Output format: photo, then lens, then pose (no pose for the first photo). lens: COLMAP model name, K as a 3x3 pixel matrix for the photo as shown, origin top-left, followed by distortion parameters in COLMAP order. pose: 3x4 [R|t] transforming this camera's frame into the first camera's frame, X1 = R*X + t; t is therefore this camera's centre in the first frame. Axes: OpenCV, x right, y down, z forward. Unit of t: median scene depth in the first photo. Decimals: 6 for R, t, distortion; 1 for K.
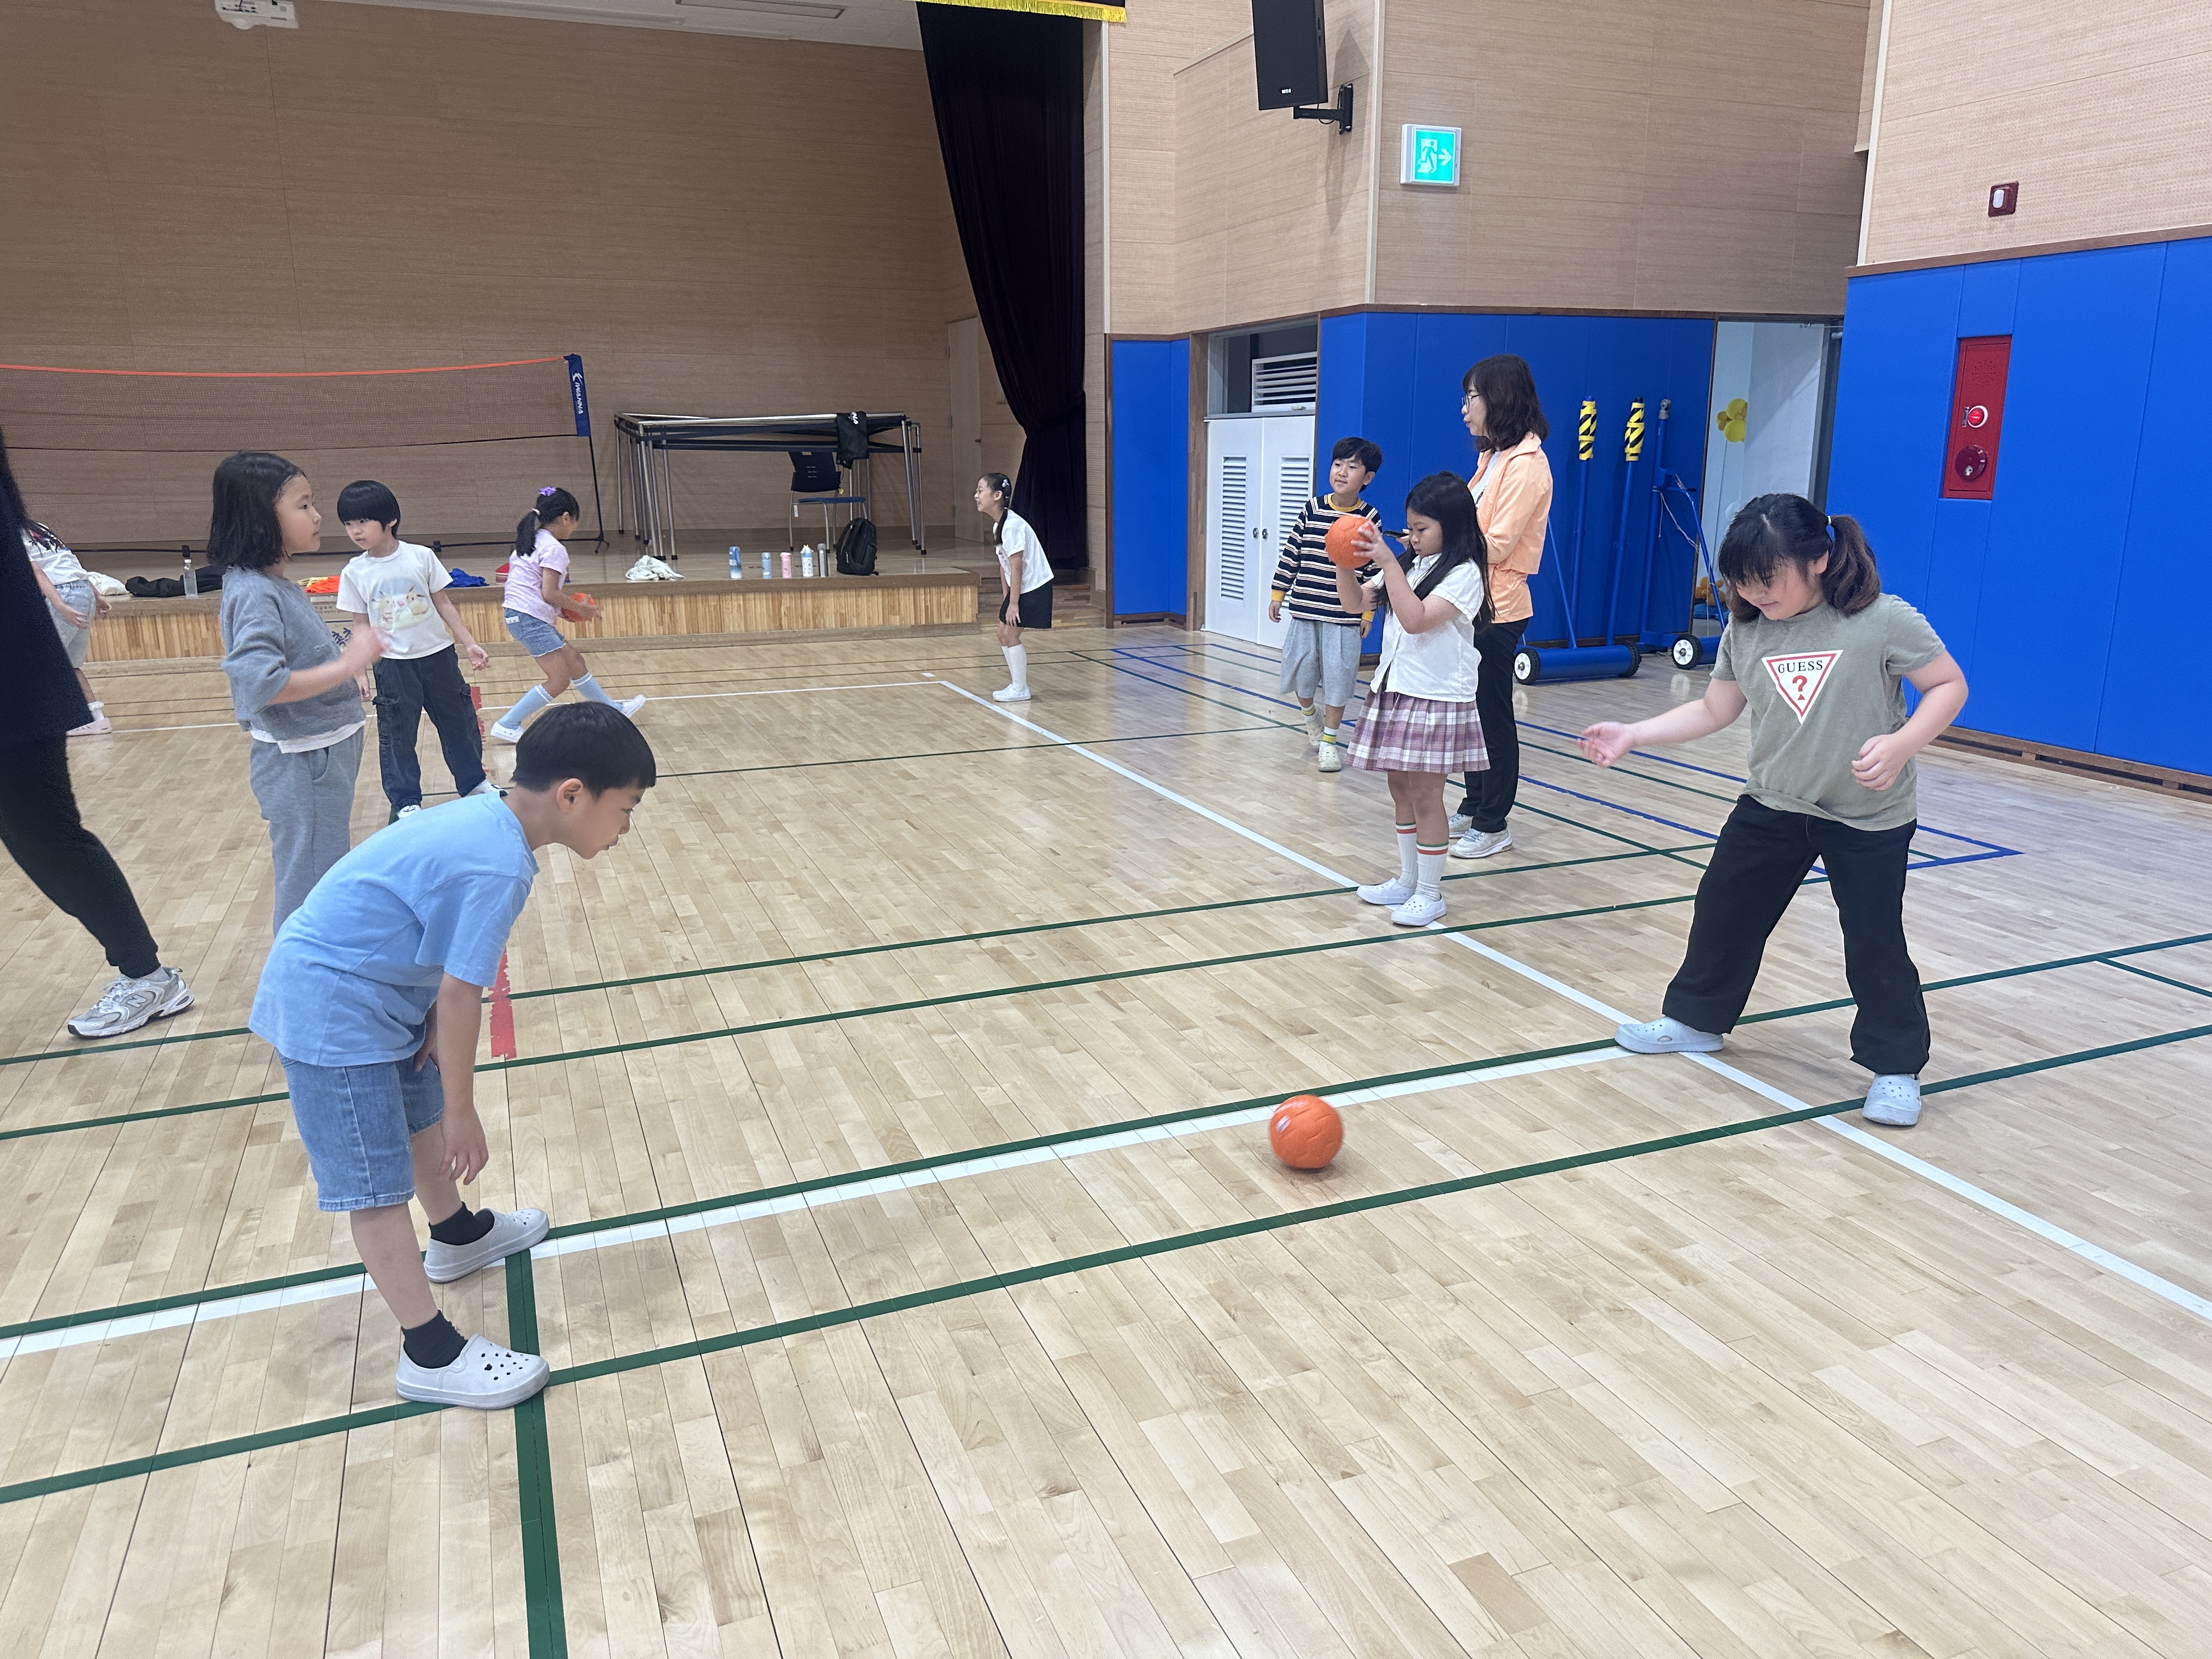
lens RADIAL K [[1569.7, 0, 1106.0], [0, 1569.7, 829.5], [0, 0, 1]] dist [0.034811, -0.048028]
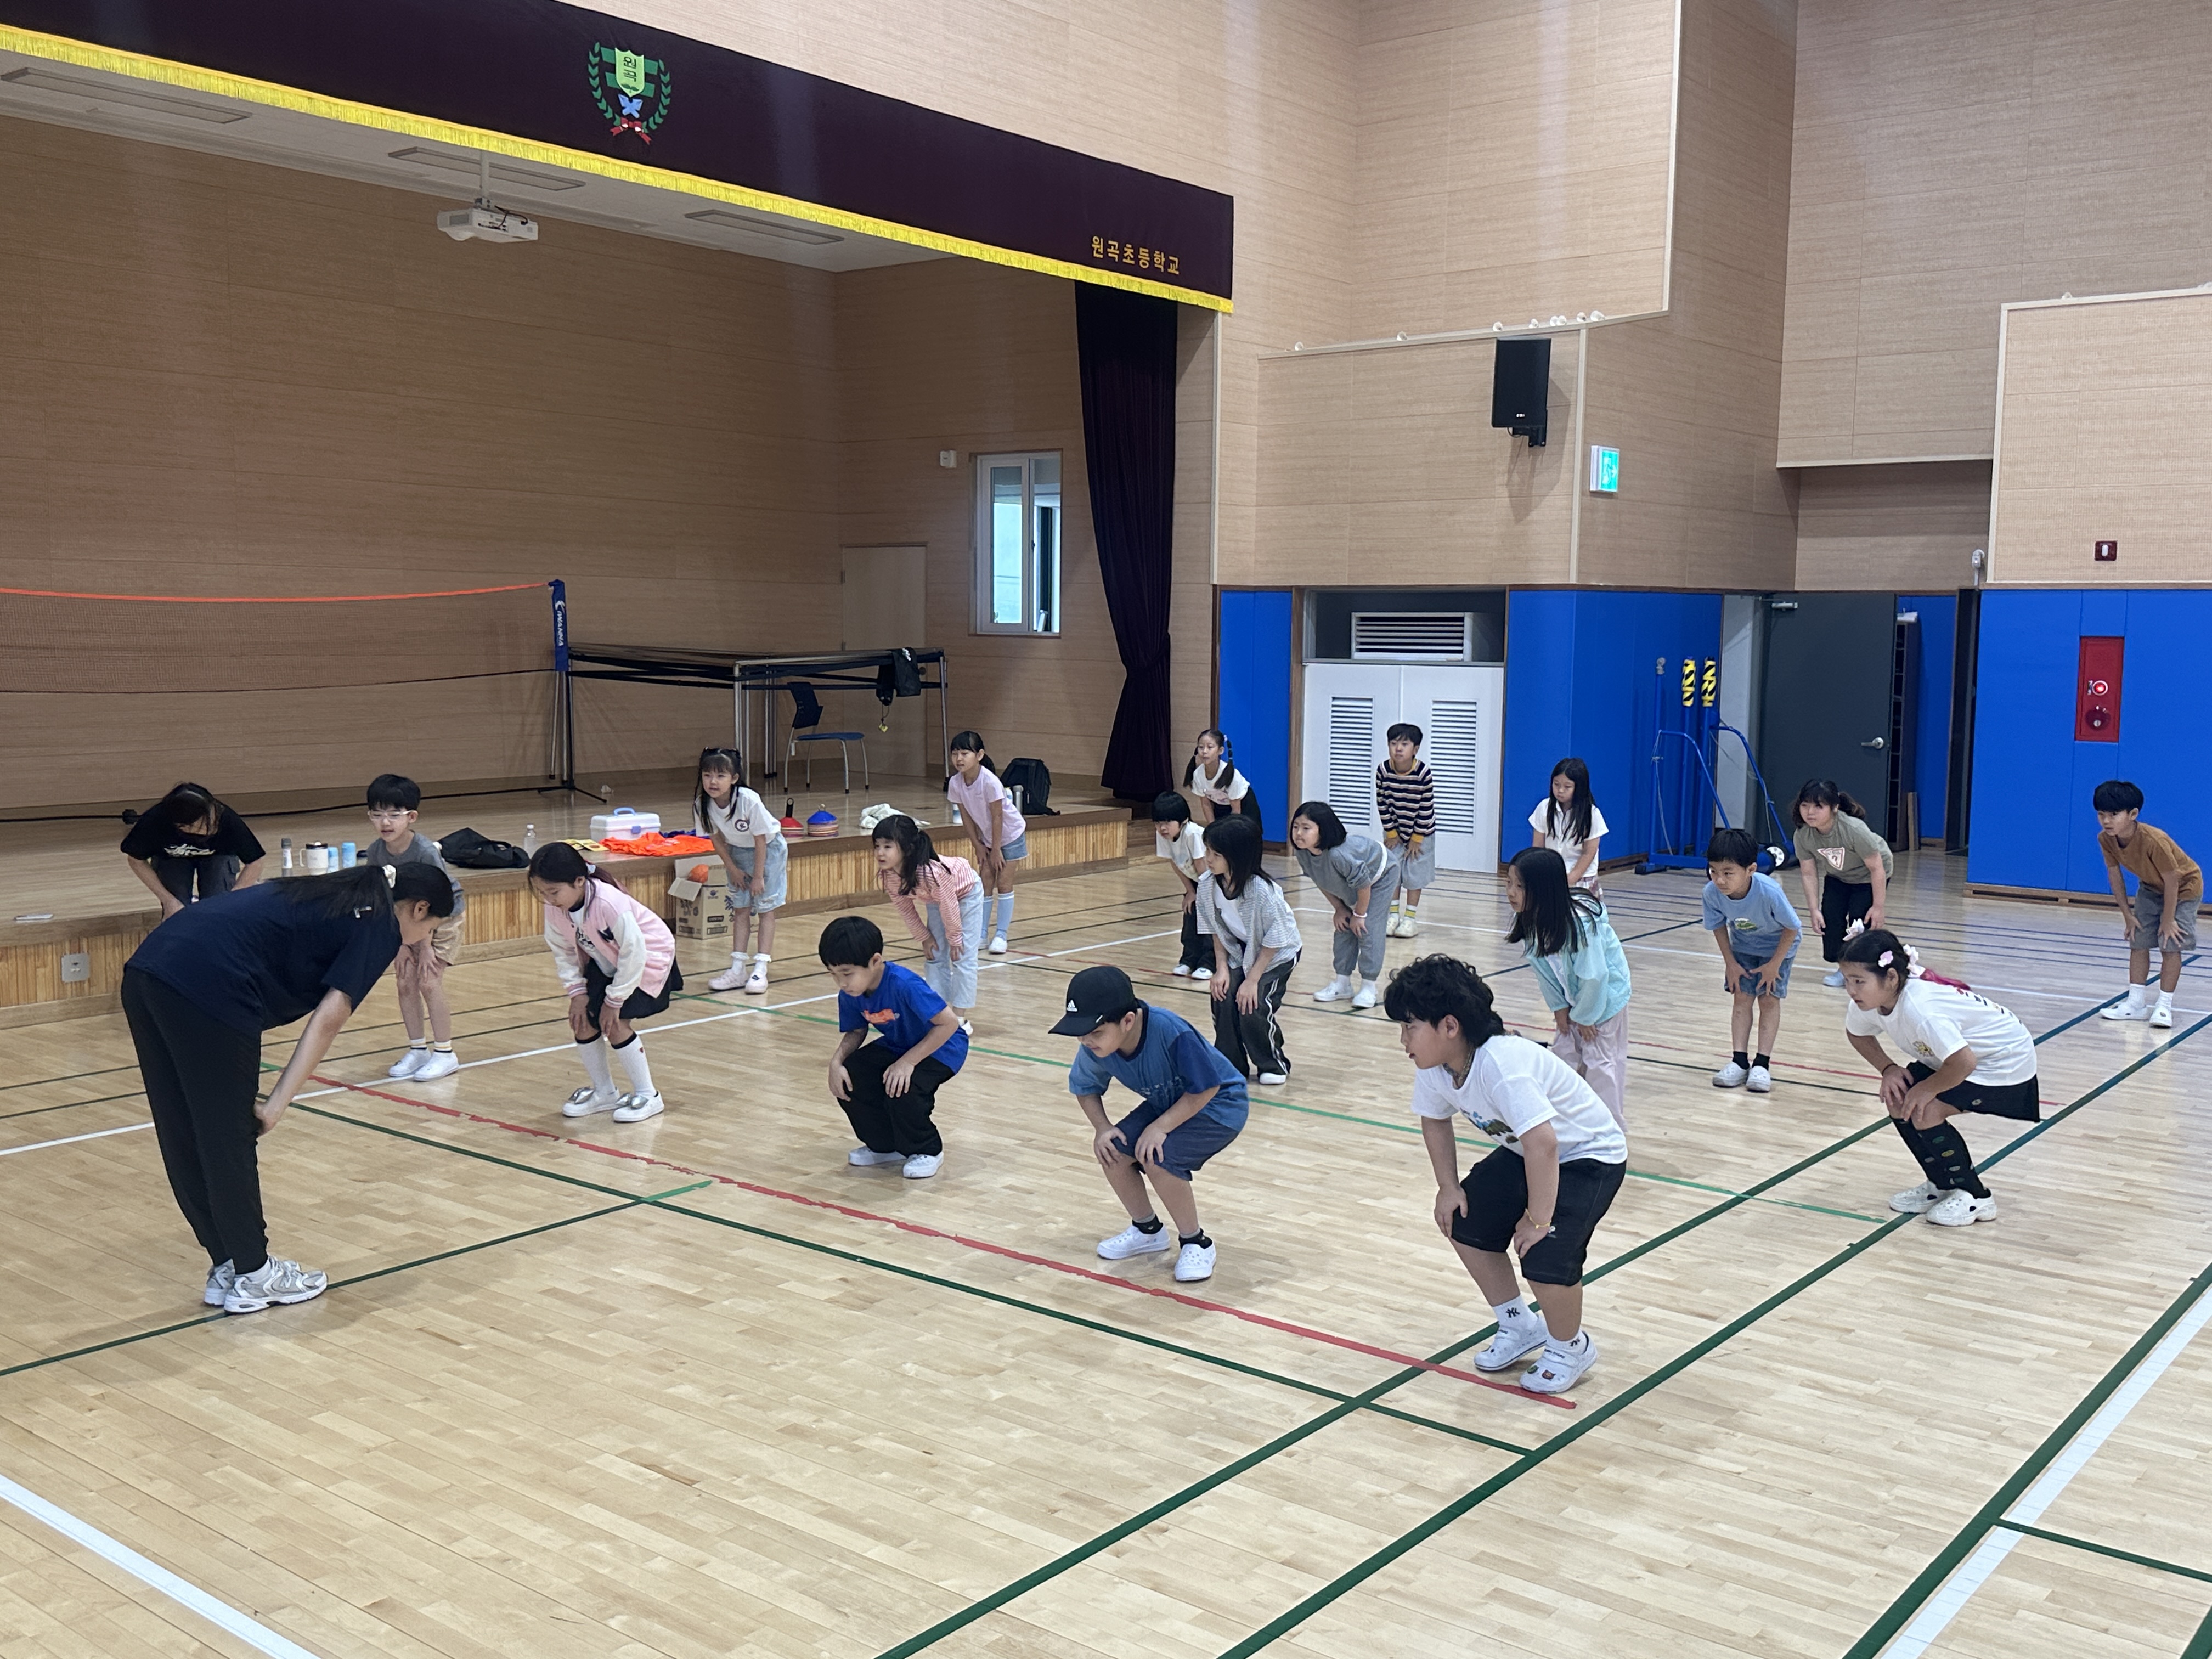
lens RADIAL K [[2073.7, 0, 1106.0], [0, 2073.7, 829.5], [0, 0, 1]] dist [0.166048, -0.326879]
pose [[0.865946, -0.037991, 0.498693, -0.788511], [0.107284, 0.988010, -0.111024, -0.001162], [-0.488496, 0.149643, 0.859639, -0.159785]]
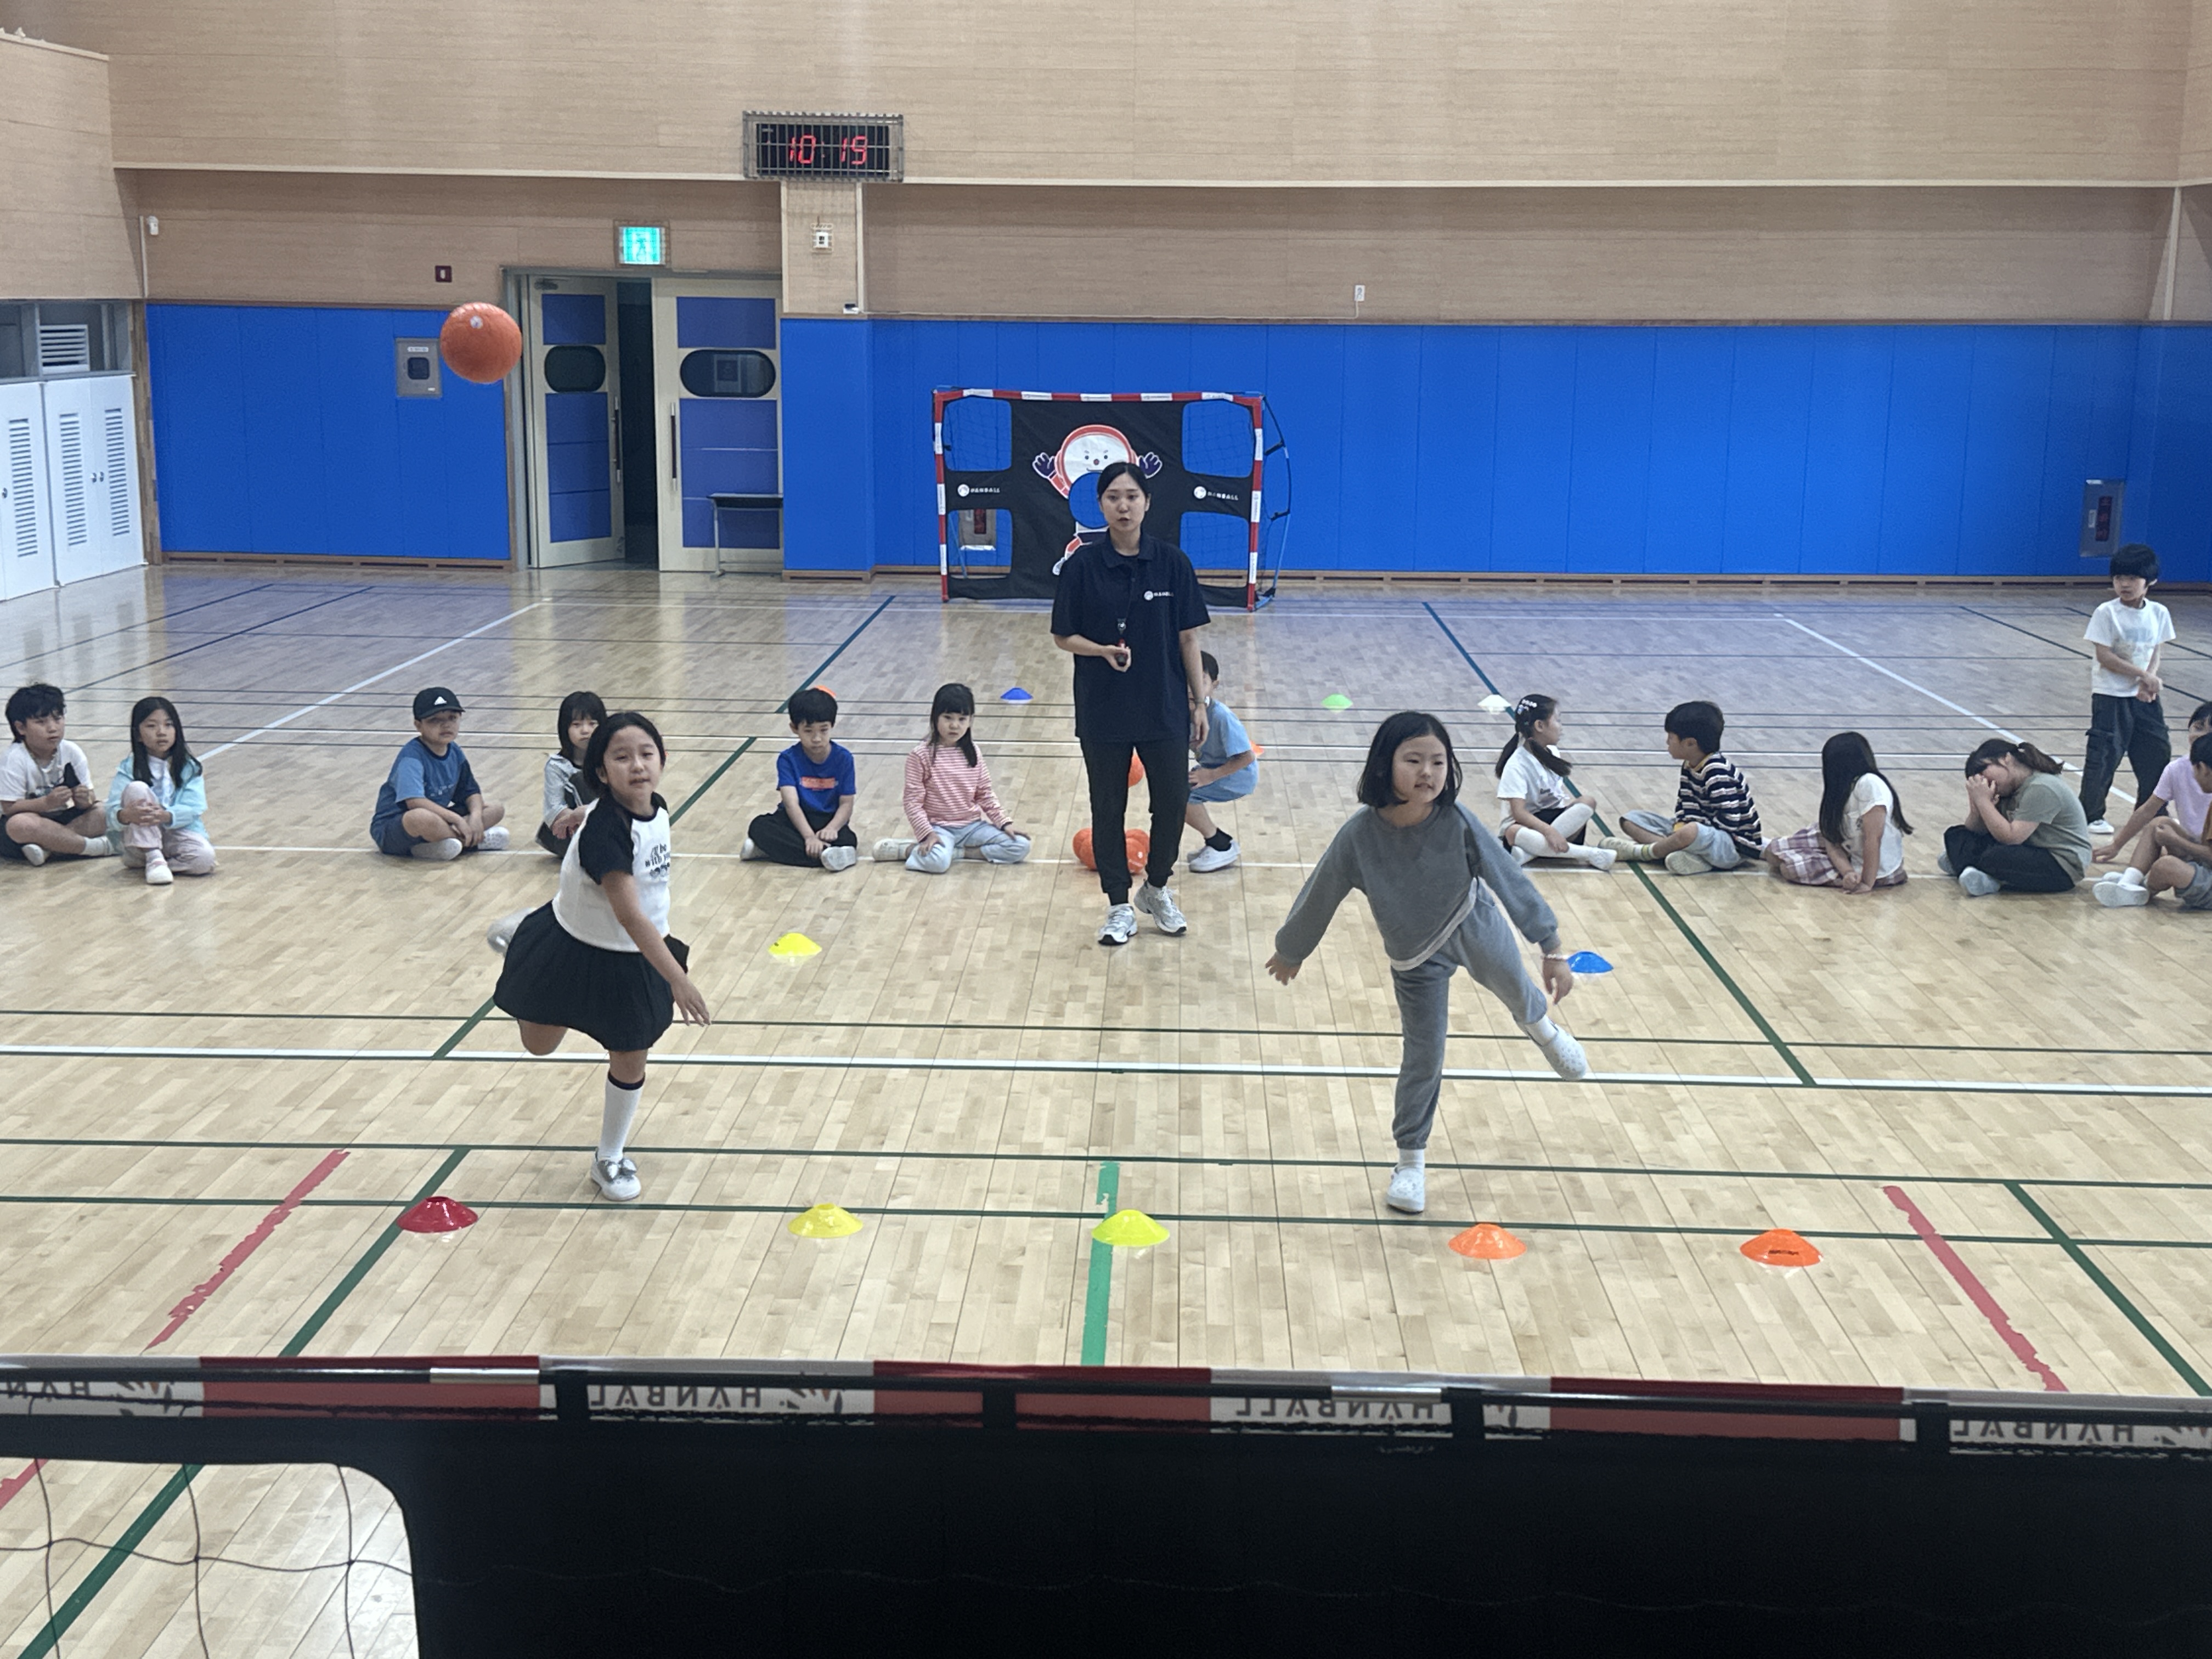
lens RADIAL K [[2773.0, 0, 1106.0], [0, 2773.0, 829.5], [0, 0, 1]] dist [-0.017424, -0.020036]
pose [[-0.918820, -0.077994, 0.386895, -0.566025], [0.089229, 0.913849, 0.396129, -0.240286], [-0.384459, 0.398493, -0.832703, 0.701031]]
